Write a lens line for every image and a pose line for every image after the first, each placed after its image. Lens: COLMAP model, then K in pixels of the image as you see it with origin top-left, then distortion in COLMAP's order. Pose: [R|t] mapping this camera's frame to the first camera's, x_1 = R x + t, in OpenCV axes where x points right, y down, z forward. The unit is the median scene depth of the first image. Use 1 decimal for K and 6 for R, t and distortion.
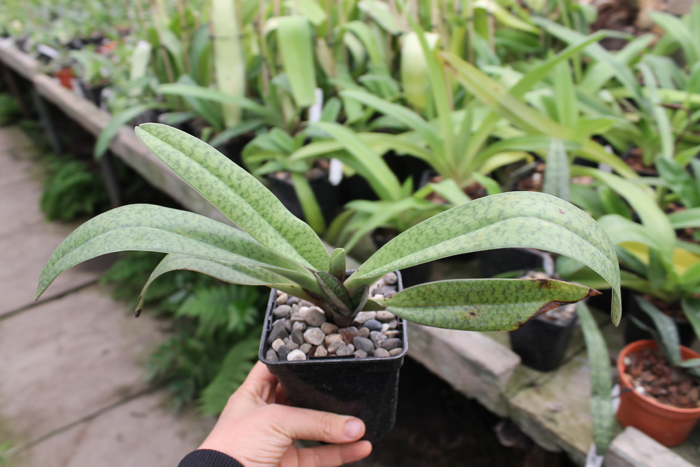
lens RADIAL K [[572.7, 0, 364.1], [0, 572.7, 236.3], [0, 0, 1]] dist [-0.188469, 0.130099]
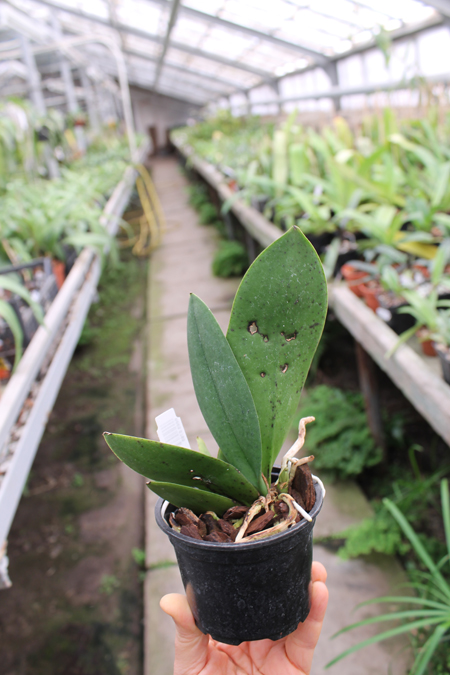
lens RADIAL K [[552.2, 0, 225.0], [0, 552.2, 337.5], [0, 0, 1]] dist [-0.188469, 0.130099]
pose [[0.840727, 0.144182, -0.521909, 0.659847], [-0.174397, 0.984635, -0.008917, 0.332976], [0.512605, 0.098516, 0.852954, -0.702277]]
